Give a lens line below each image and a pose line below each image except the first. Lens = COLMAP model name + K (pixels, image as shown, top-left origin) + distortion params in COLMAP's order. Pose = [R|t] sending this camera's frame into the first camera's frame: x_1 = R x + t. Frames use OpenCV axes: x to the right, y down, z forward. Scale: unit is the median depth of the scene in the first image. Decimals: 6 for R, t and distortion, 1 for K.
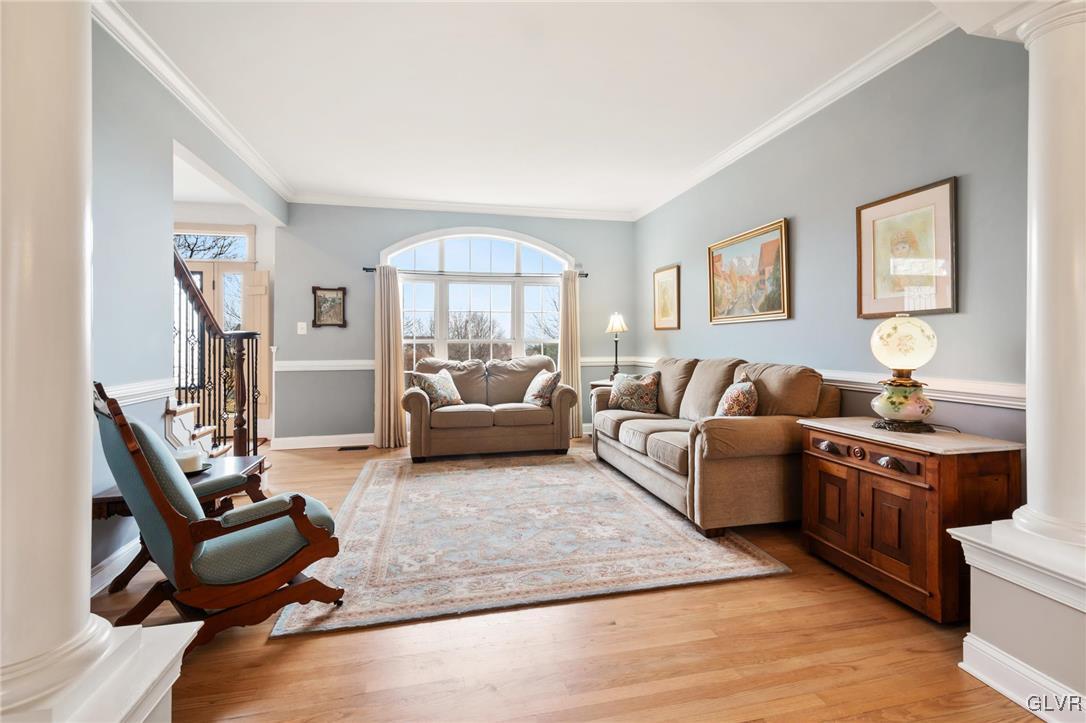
lens RADIAL K [[491.1, 0, 557.0], [0, 491.1, 336.5], [0, 0, 1]] dist [0.003092, -0.001232]
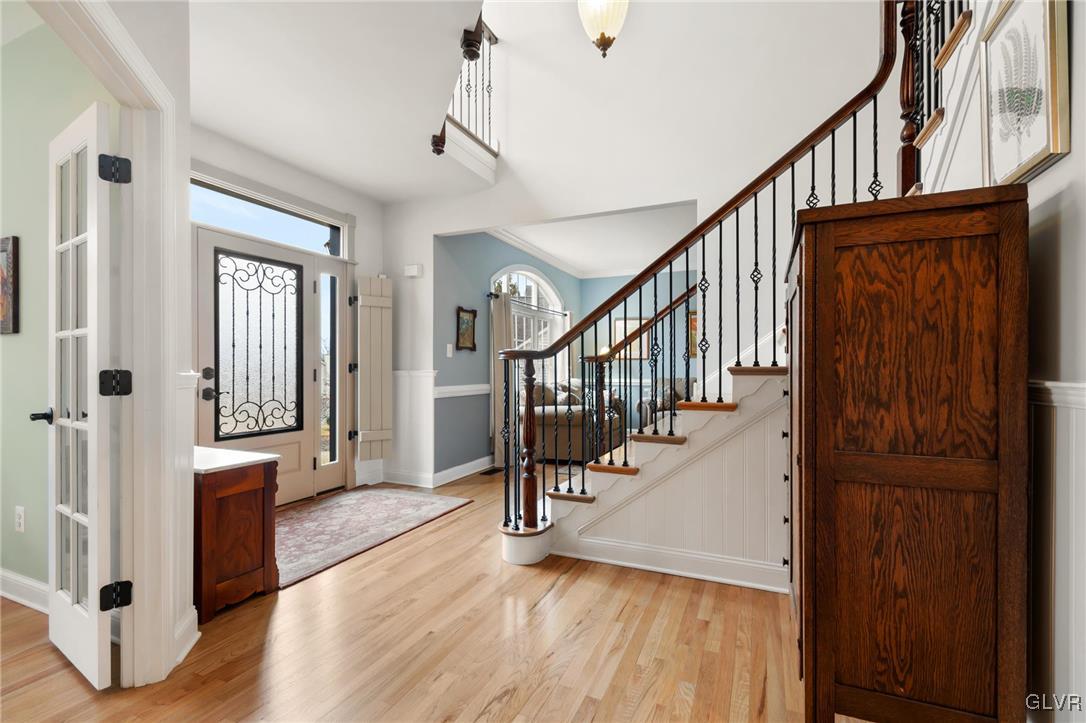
lens RADIAL K [[491.1, 0, 543.0], [0, 491.1, 366.7], [0, 0, 1]] dist [0.003092, -0.001232]
pose [[0.613516, 0.000272, 0.789682, -1.137173], [-0.005399, 0.999978, 0.003850, 0.009077], [-0.789664, -0.006626, 0.613504, 0.286951]]
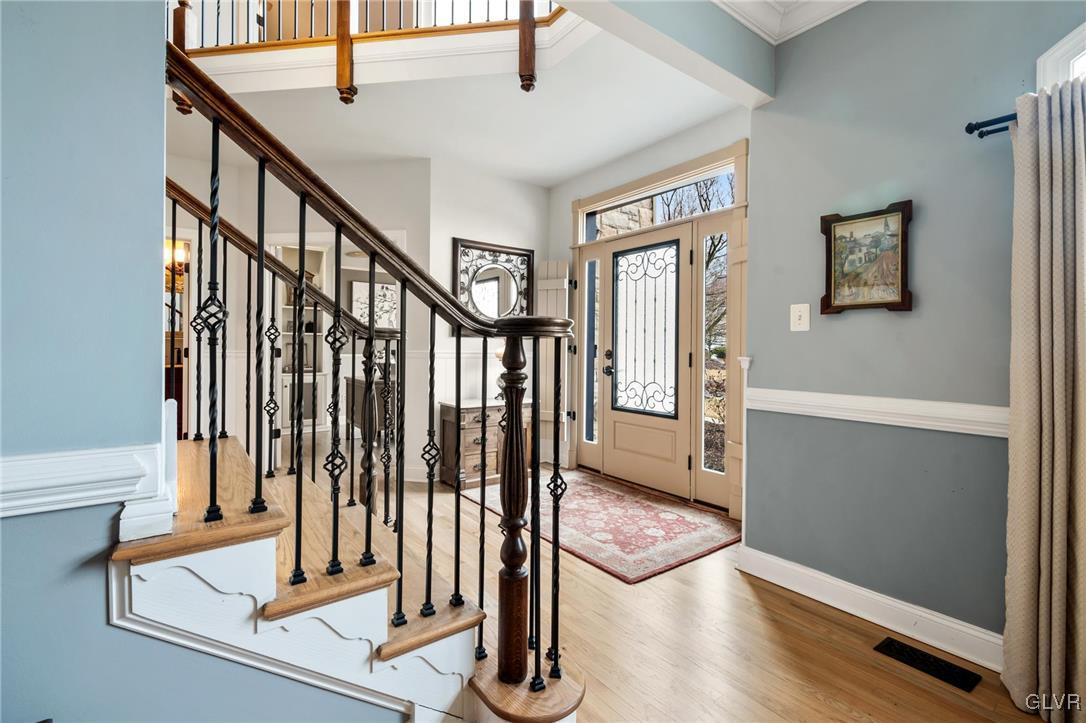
lens RADIAL K [[491.1, 0, 549.4], [0, 491.1, 354.5], [0, 0, 1]] dist [0.003092, -0.001232]
pose [[0.396725, 0.014902, -0.917816, -0.199671], [0.001026, 0.999860, 0.016677, 0.008619], [0.917937, -0.007558, 0.396655, 0.610484]]
